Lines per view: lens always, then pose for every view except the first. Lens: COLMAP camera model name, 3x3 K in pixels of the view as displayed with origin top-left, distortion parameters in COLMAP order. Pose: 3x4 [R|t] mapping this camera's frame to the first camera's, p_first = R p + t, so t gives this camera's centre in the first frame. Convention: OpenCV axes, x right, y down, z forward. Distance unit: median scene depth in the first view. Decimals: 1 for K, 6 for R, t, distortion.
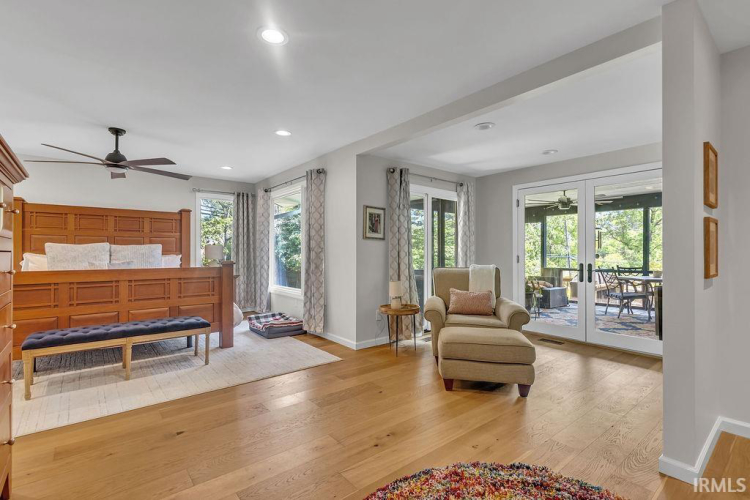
lens RADIAL K [[348.0, 0, 370.7], [0, 348.0, 251.1], [0, 0, 1]] dist [0.000965, 0.000028]
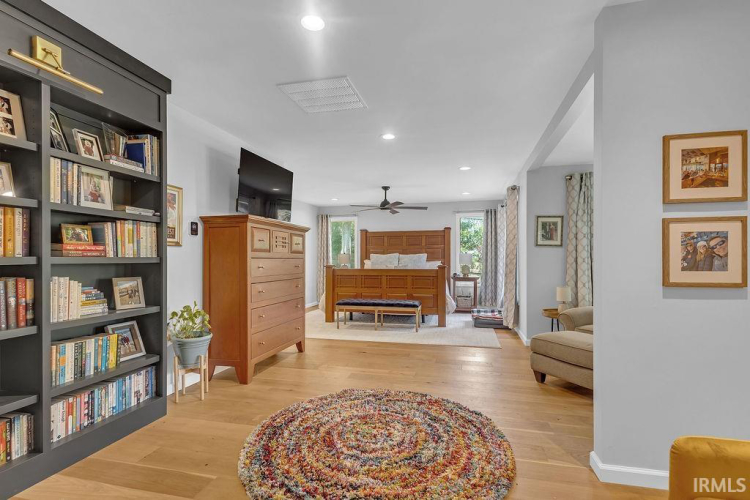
lens RADIAL K [[351.6, 0, 378.6], [0, 351.6, 256.9], [0, 0, 1]] dist [0.000073, -0.000614]
pose [[0.610101, -0.006740, -0.792295, 0.533207], [0.003479, 0.999977, -0.005828, 0.002685], [0.792316, 0.000800, 0.610110, -0.064603]]
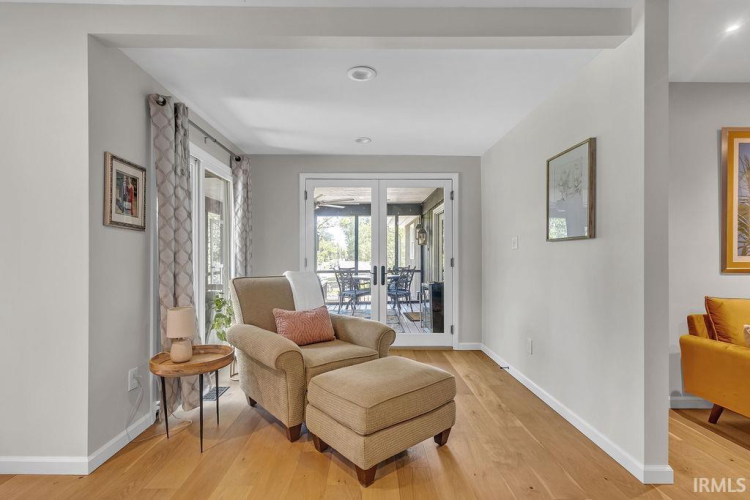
lens RADIAL K [[351.6, 0, 378.6], [0, 351.6, 256.9], [0, 0, 1]] dist [0.000073, -0.000614]
pose [[0.614536, -0.006016, 0.788866, -0.158939], [-0.001026, 0.999964, 0.008425, 0.002573], [-0.788888, -0.005987, 0.614508, 0.409420]]
